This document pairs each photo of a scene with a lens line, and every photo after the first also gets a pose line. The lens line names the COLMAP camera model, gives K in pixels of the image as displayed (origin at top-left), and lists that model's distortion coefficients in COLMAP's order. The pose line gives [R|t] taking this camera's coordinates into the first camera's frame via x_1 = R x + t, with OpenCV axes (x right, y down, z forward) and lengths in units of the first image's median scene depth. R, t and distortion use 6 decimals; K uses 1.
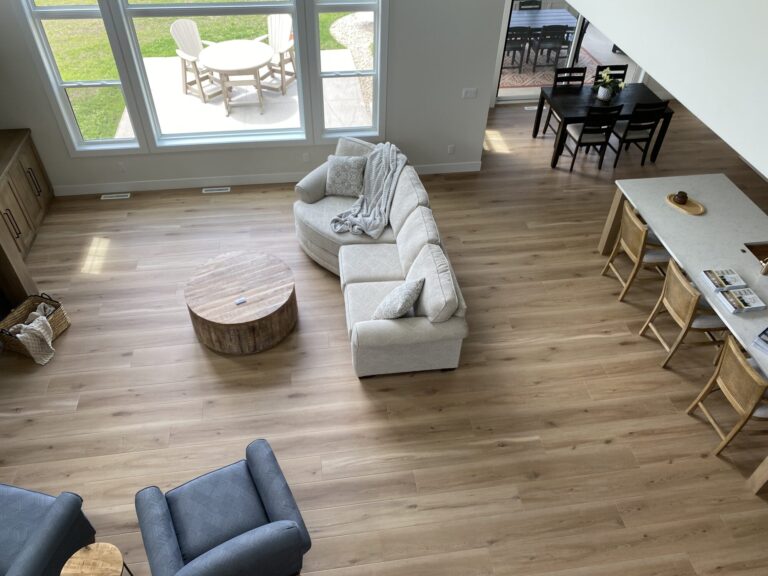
lens RADIAL K [[581.5, 0, 384.0], [0, 581.5, 288.0], [0, 0, 1]] dist [0.062229, -0.058500]
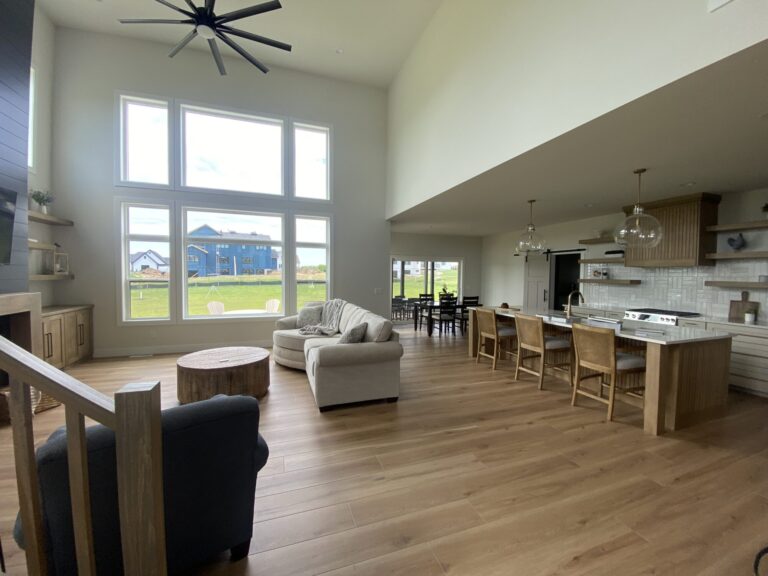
lens RADIAL K [[311.2, 0, 384.0], [0, 311.2, 288.0], [0, 0, 1]] dist [0.031383, -0.024701]
pose [[0.981593, -0.018205, 0.190115, -0.033594], [0.135857, 0.766196, -0.628082, 0.405545], [-0.134231, 0.642349, 0.754566, 0.361819]]
